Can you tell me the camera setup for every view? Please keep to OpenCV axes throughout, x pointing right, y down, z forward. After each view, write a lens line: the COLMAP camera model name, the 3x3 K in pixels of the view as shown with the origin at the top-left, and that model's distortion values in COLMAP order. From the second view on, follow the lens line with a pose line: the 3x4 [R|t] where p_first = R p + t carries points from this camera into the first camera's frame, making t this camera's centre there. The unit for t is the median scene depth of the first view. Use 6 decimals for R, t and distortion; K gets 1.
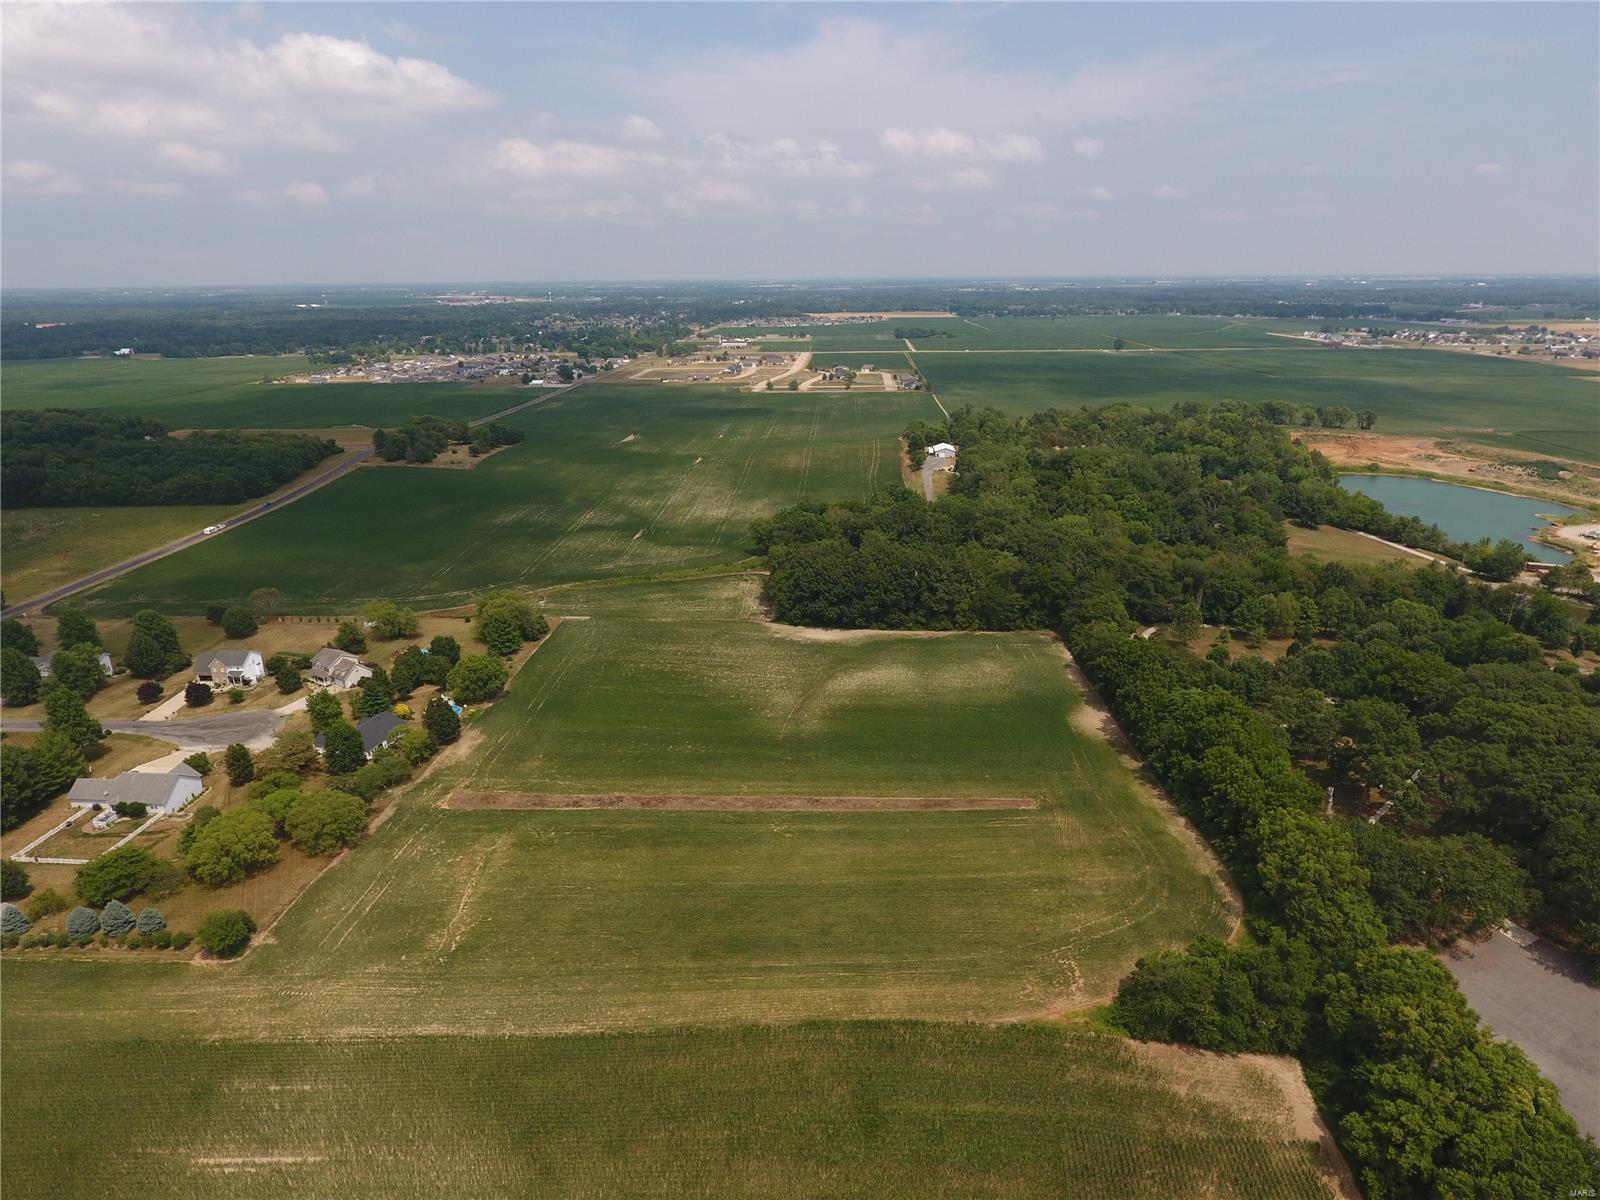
lens RADIAL K [[956.0, 0, 800.0], [0, 956.0, 600.0], [0, 0, 1]] dist [0.001839, -0.000473]
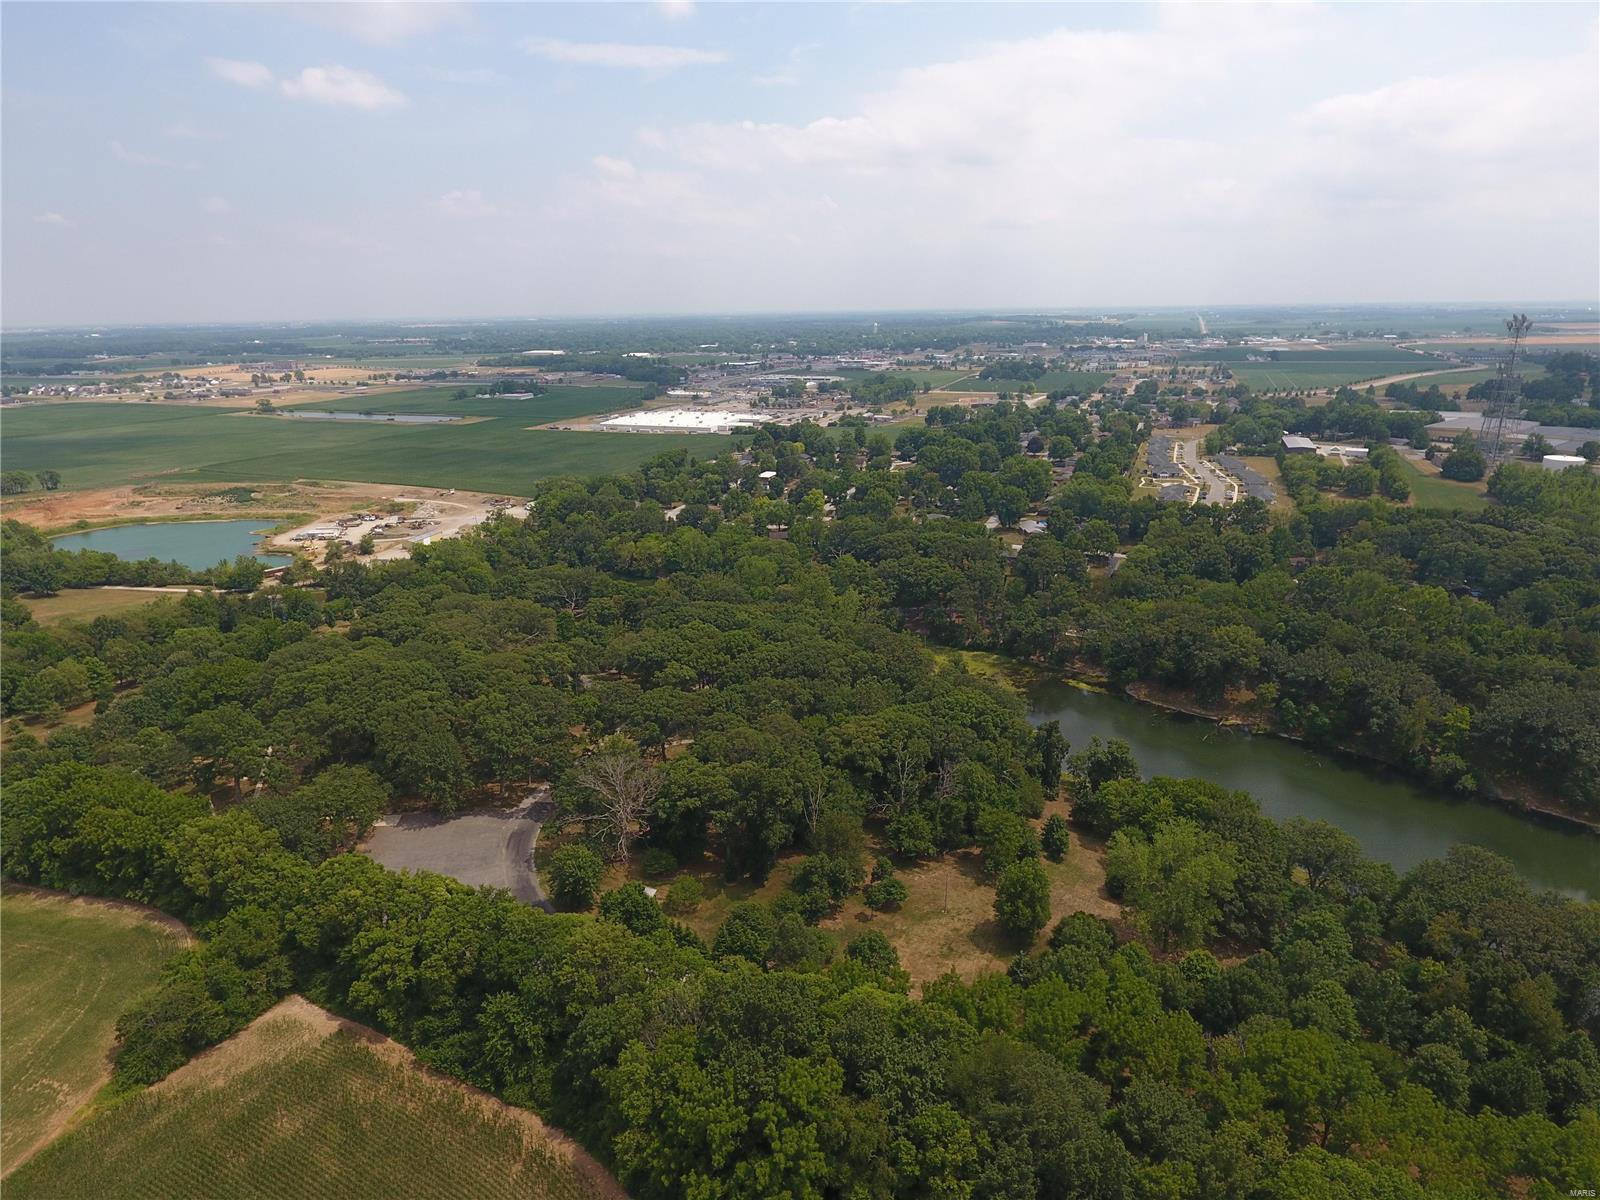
lens RADIAL K [[948.2, 0, 808.1], [0, 948.2, 600.9], [0, 0, 1]] dist [-0.003877, 0.000095]
pose [[0.341939, -0.277674, 0.897761, -0.197253], [0.317570, 0.933287, 0.167707, 0.041023], [-0.884436, 0.227756, 0.407308, -0.158470]]
